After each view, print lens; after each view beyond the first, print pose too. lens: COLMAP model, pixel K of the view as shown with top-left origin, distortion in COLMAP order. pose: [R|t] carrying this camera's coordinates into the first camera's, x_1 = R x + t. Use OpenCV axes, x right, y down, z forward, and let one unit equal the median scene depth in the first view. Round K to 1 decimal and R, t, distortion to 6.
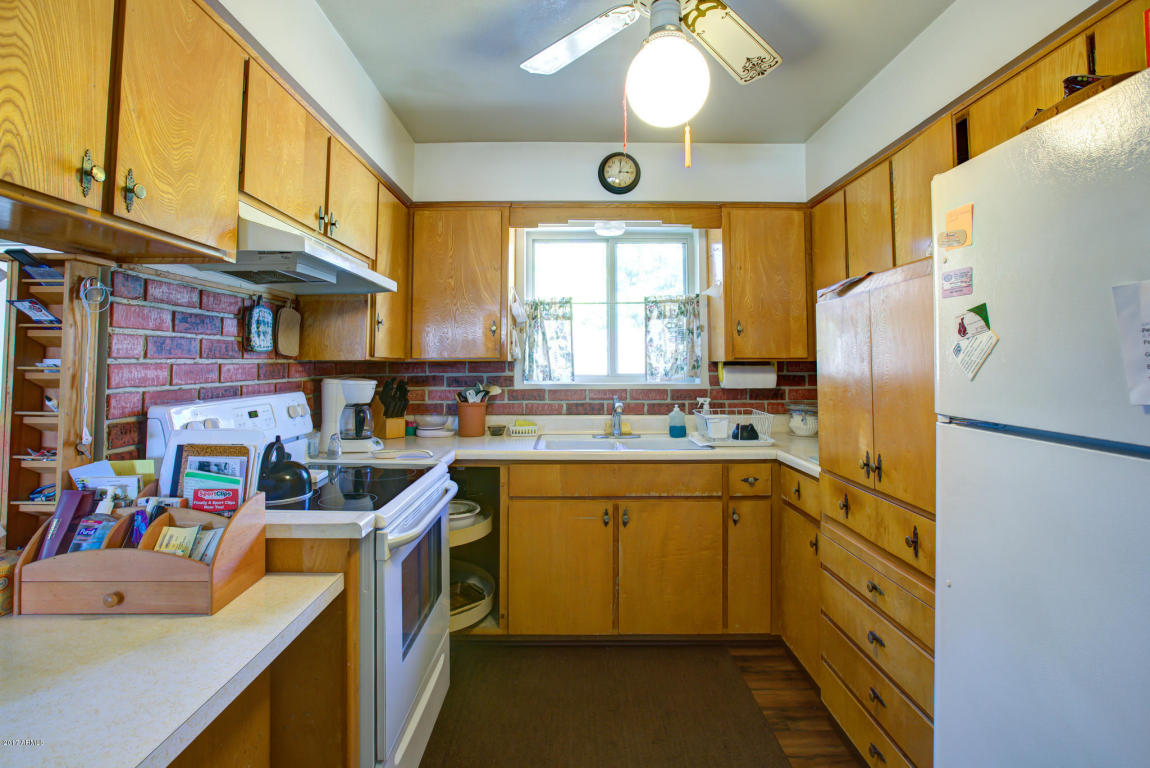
lens RADIAL K [[531.3, 0, 567.7], [0, 531.3, 348.3], [0, 0, 1]] dist [-0.056601, 0.016931]
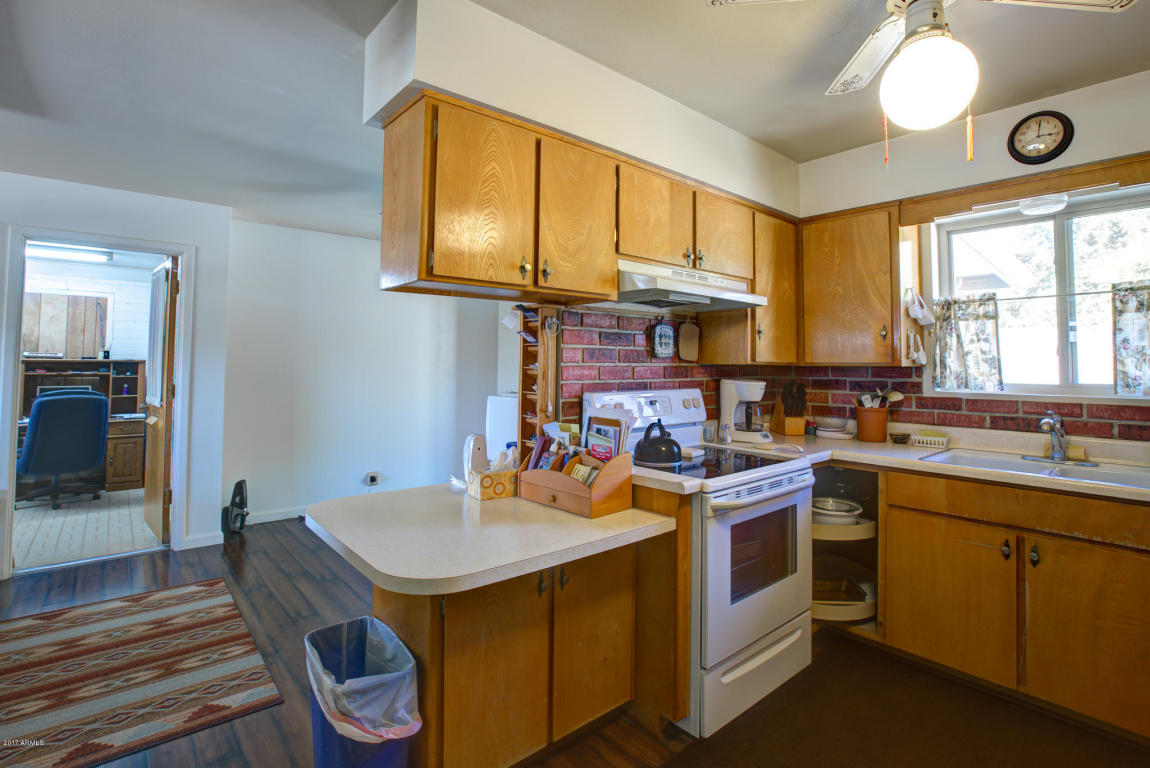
lens RADIAL K [[531.3, 0, 590.1], [0, 531.3, 363.2], [0, 0, 1]] dist [-0.056601, 0.016931]
pose [[0.679014, 0.007162, -0.734090, 0.234891], [0.009645, 0.999779, 0.018676, -0.005342], [0.734062, -0.019761, 0.678795, -0.061960]]
